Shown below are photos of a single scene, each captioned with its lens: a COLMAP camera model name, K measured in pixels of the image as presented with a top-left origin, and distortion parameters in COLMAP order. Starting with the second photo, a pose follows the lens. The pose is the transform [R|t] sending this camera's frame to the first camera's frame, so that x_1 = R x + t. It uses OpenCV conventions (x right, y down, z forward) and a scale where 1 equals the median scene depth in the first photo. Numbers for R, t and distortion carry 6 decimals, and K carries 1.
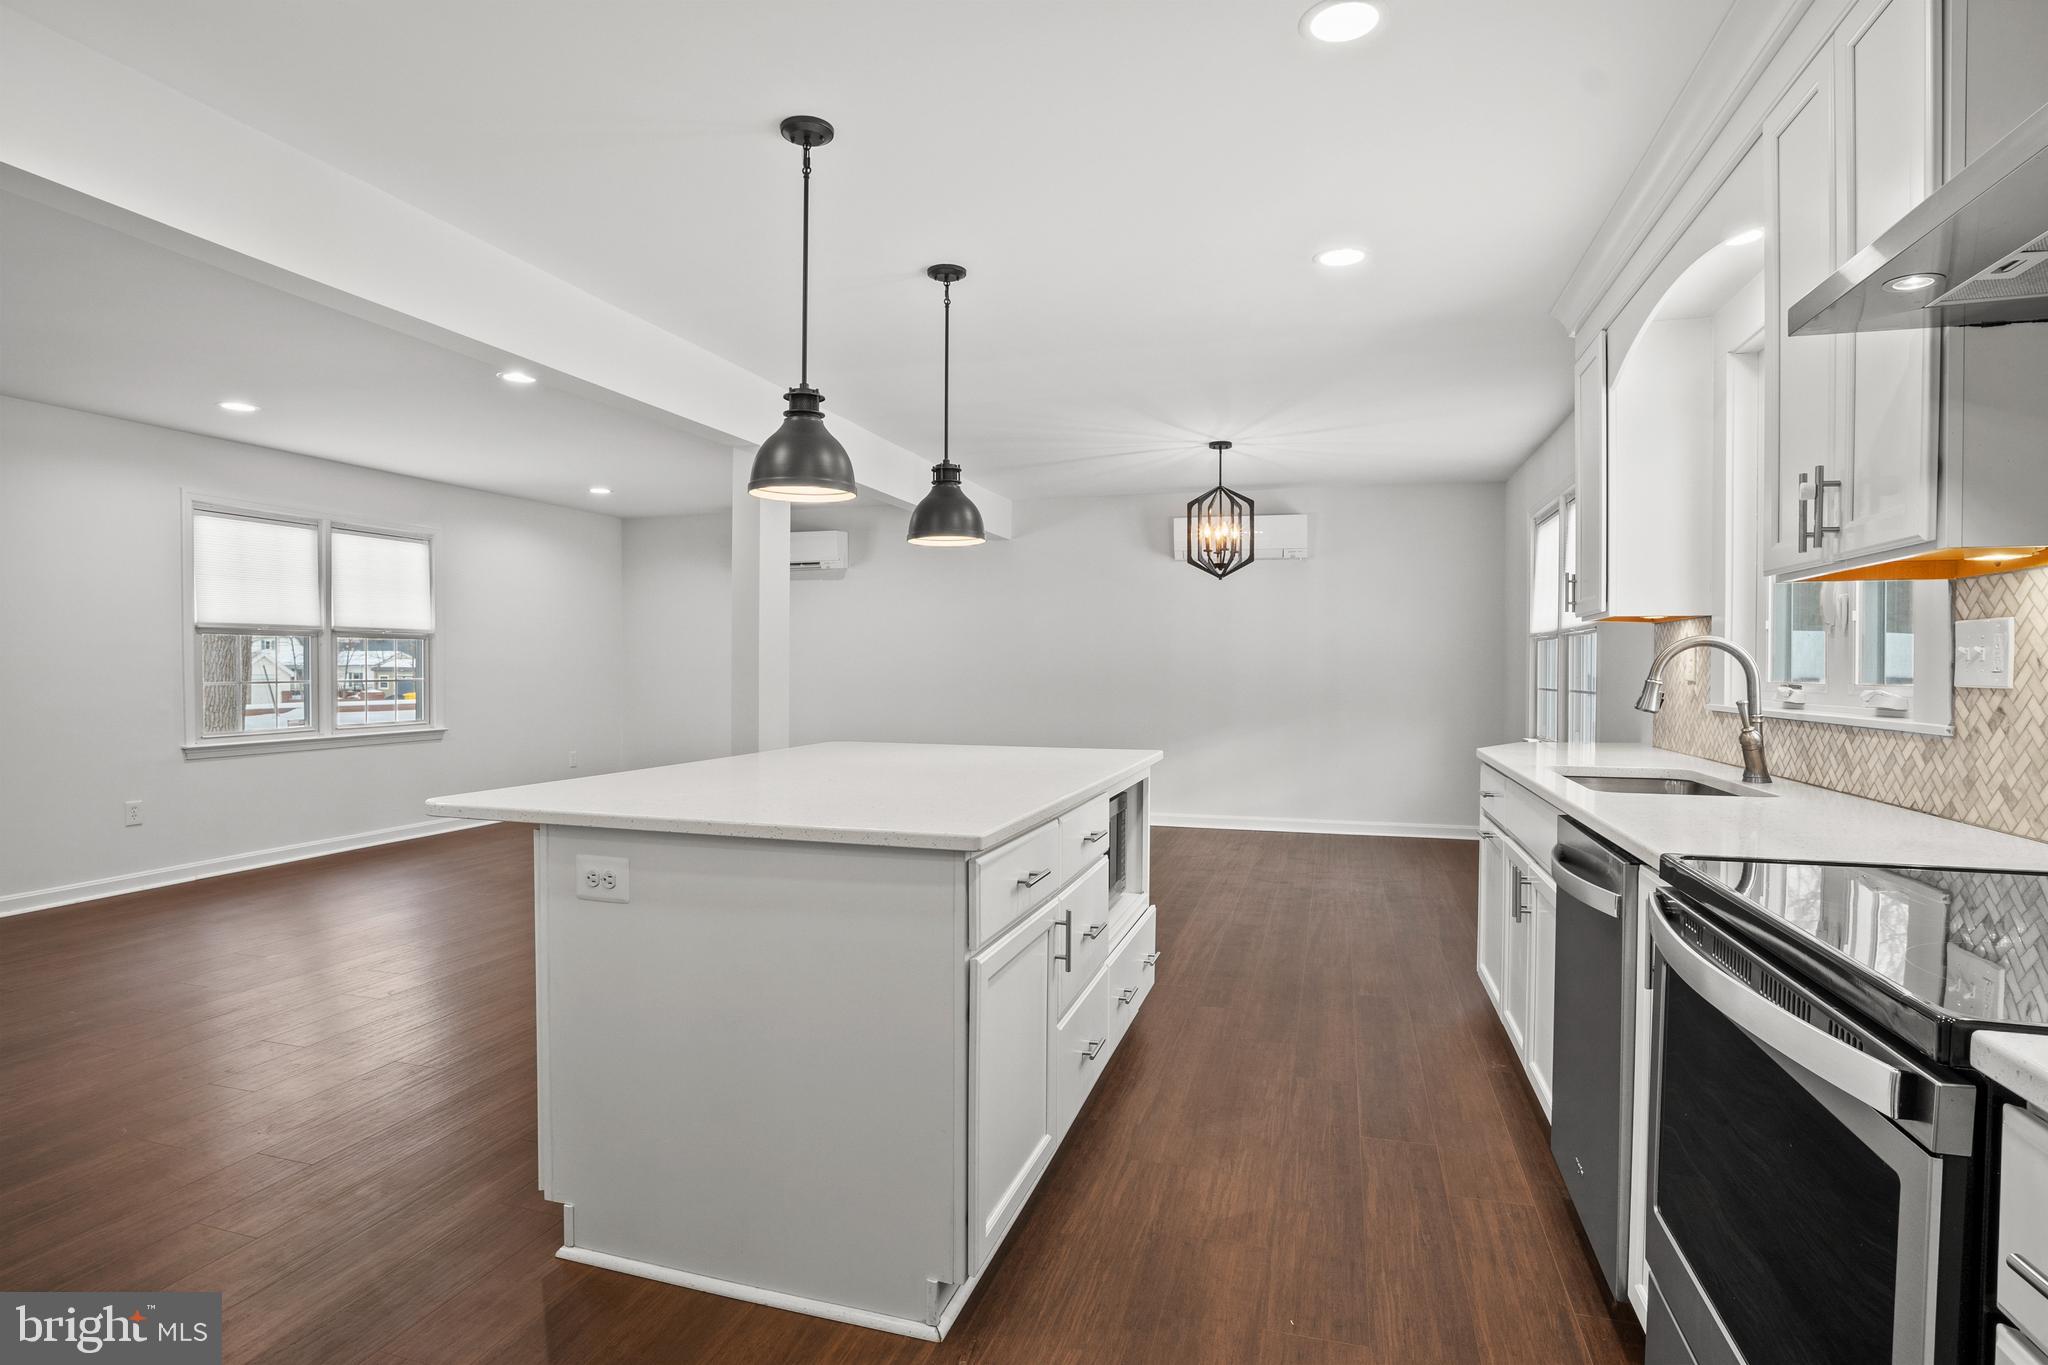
lens RADIAL K [[1061.4, 0, 1014.0], [0, 1061.4, 686.8], [0, 0, 1]] dist [-0.018897, 0.001923]
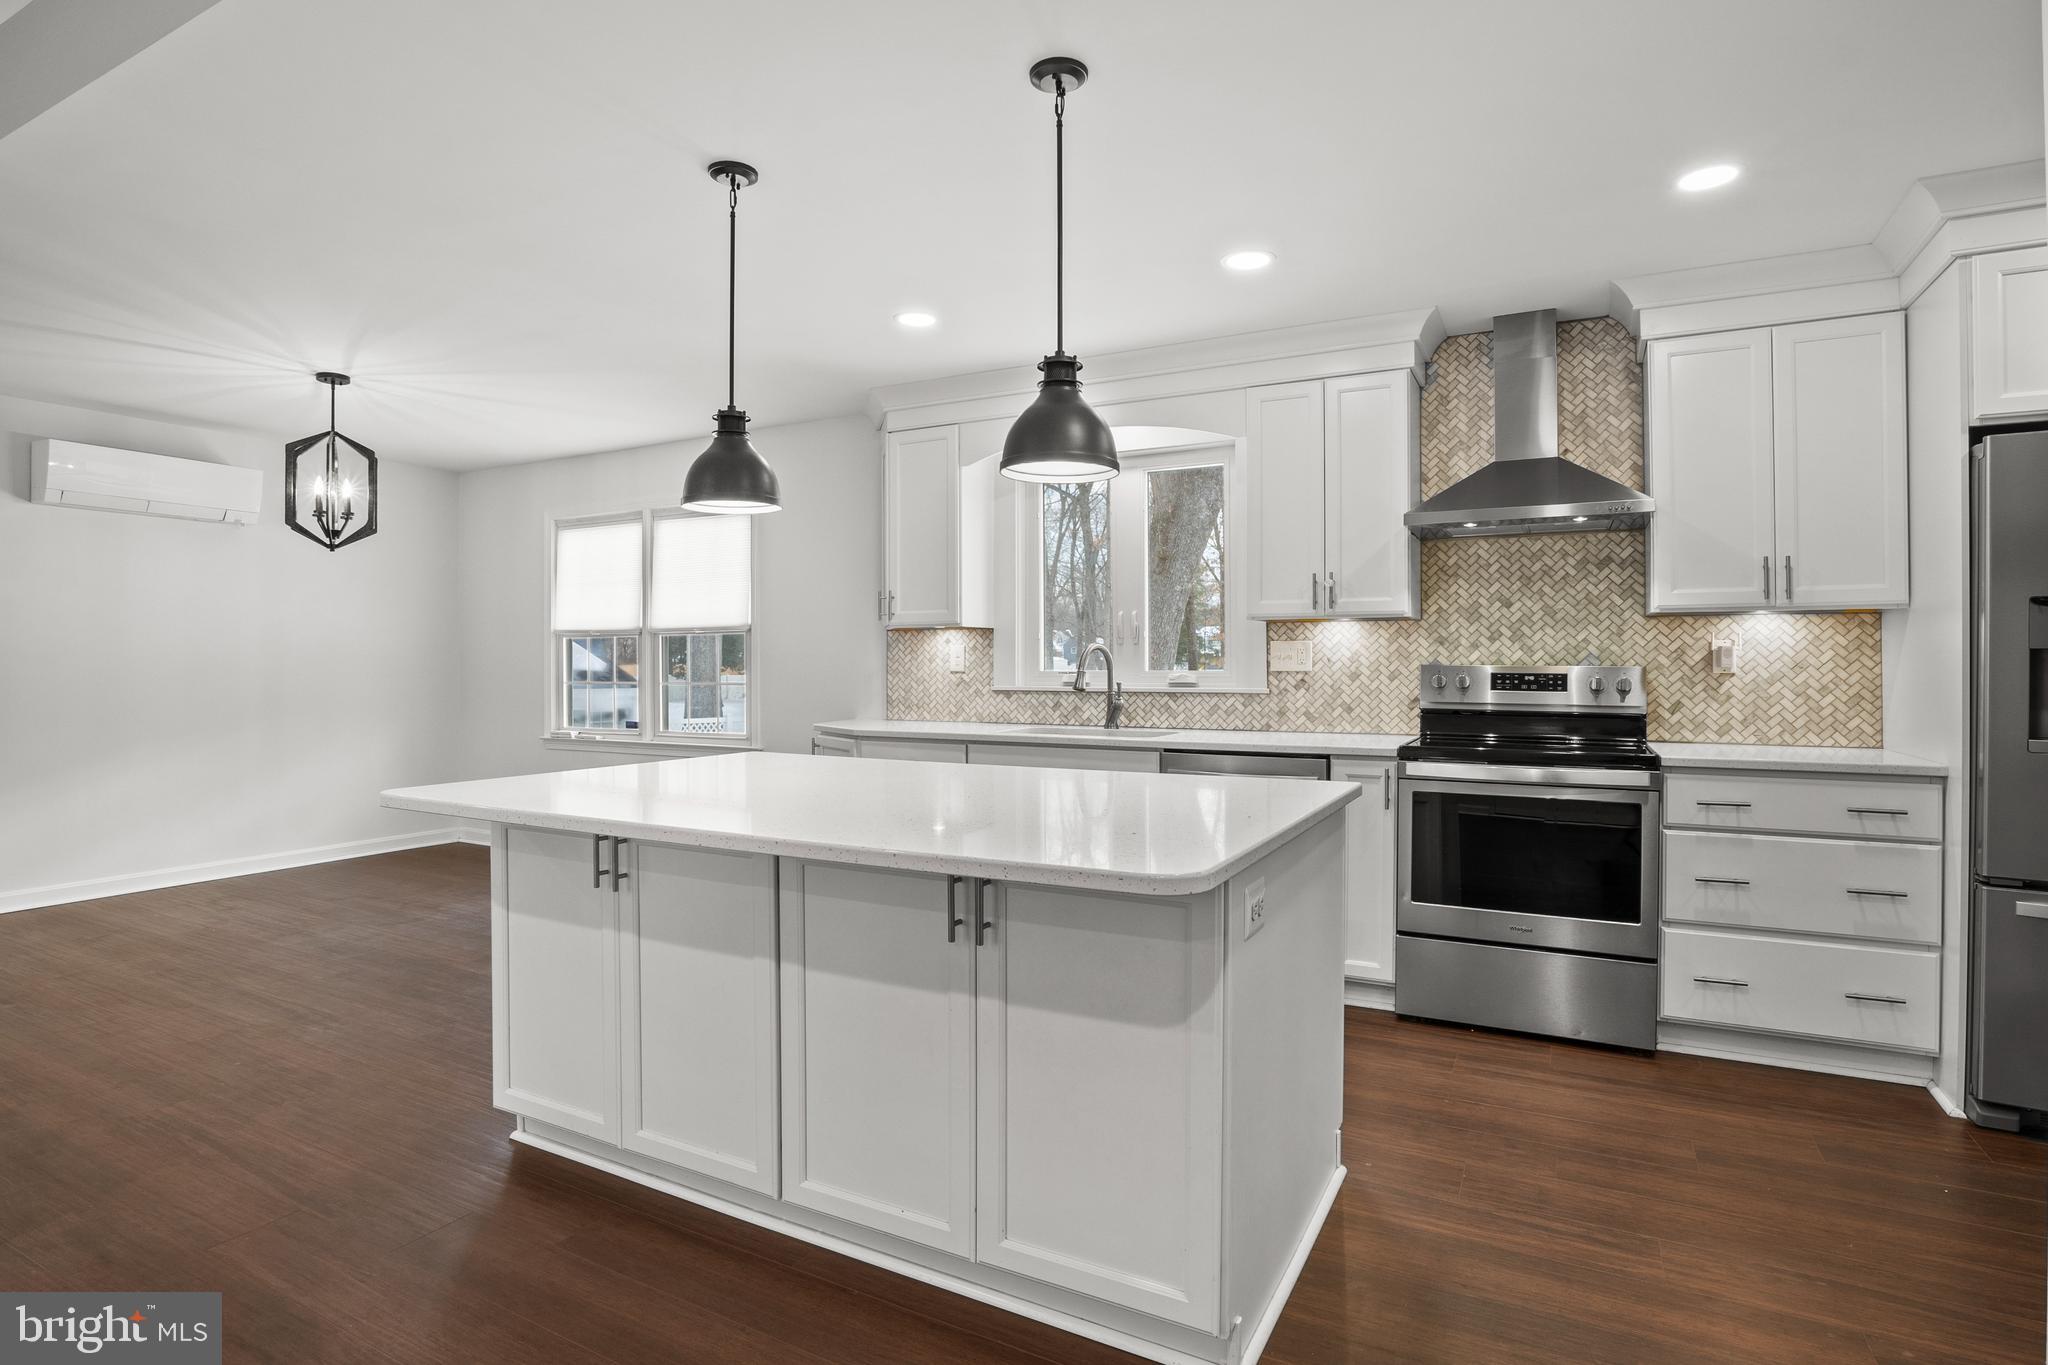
lens RADIAL K [[1024.3, 0, 1026.4], [0, 1024.3, 672.2], [0, 0, 1]] dist [-0.057064, 0.018082]
pose [[0.177395, -0.013104, 0.984053, -1.224253], [0.020021, 0.999752, 0.009704, -0.026570], [-0.983936, 0.017981, 0.177613, 1.047253]]
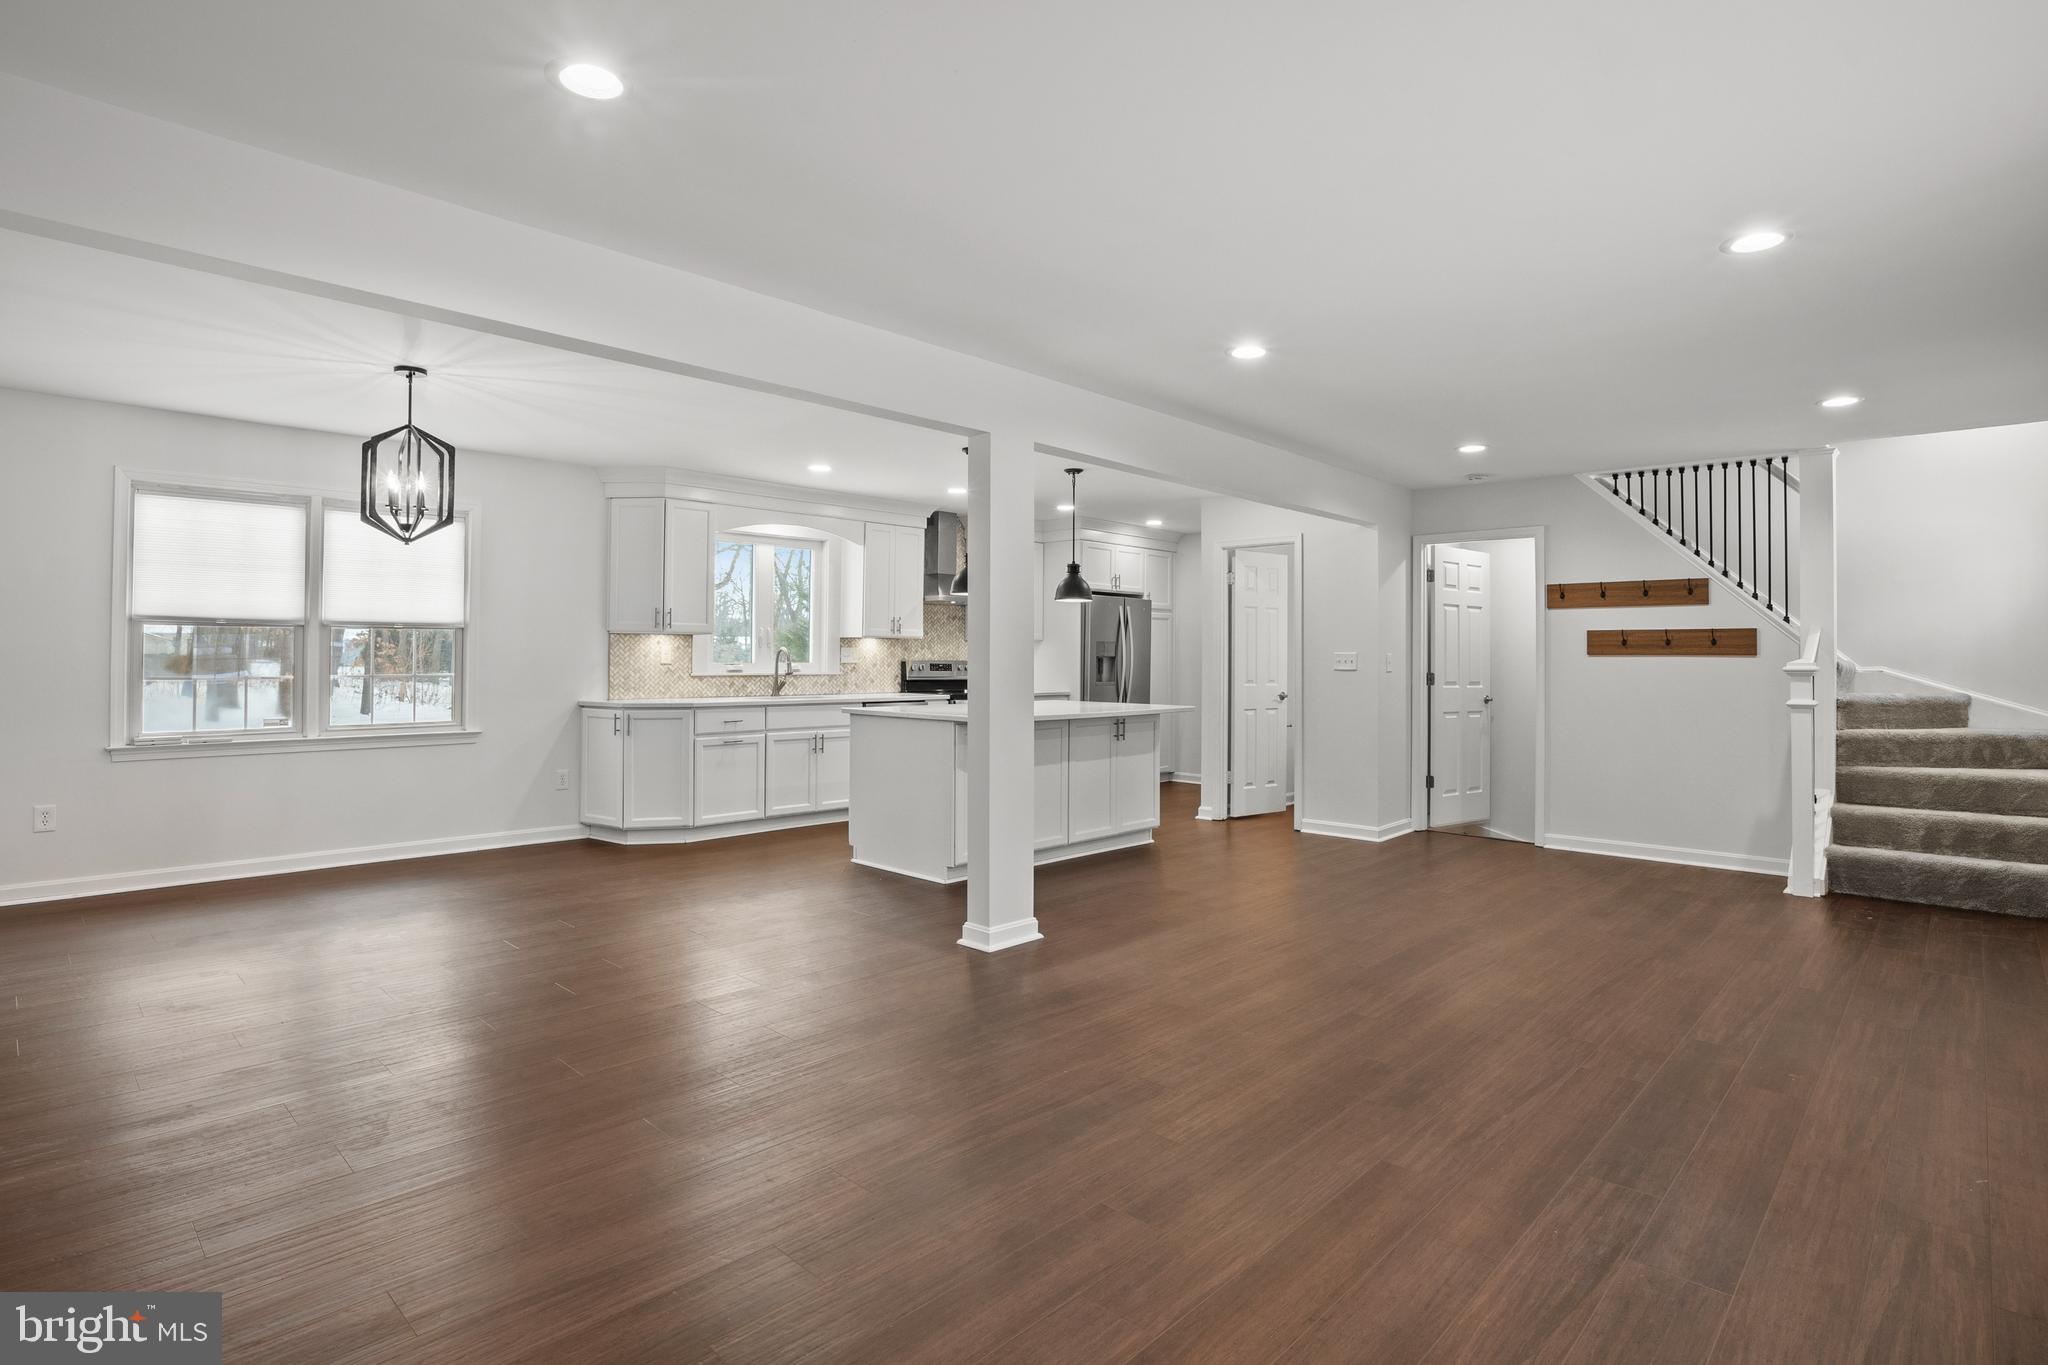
lens RADIAL K [[1024.3, 0, 1005.7], [0, 1024.3, 650.6], [0, 0, 1]] dist [-0.057064, 0.018082]
pose [[-0.889165, -0.007696, 0.457521, -1.489090], [-0.001816, 0.999910, 0.013289, -0.098709], [-0.457582, 0.010985, -0.889099, 4.092043]]
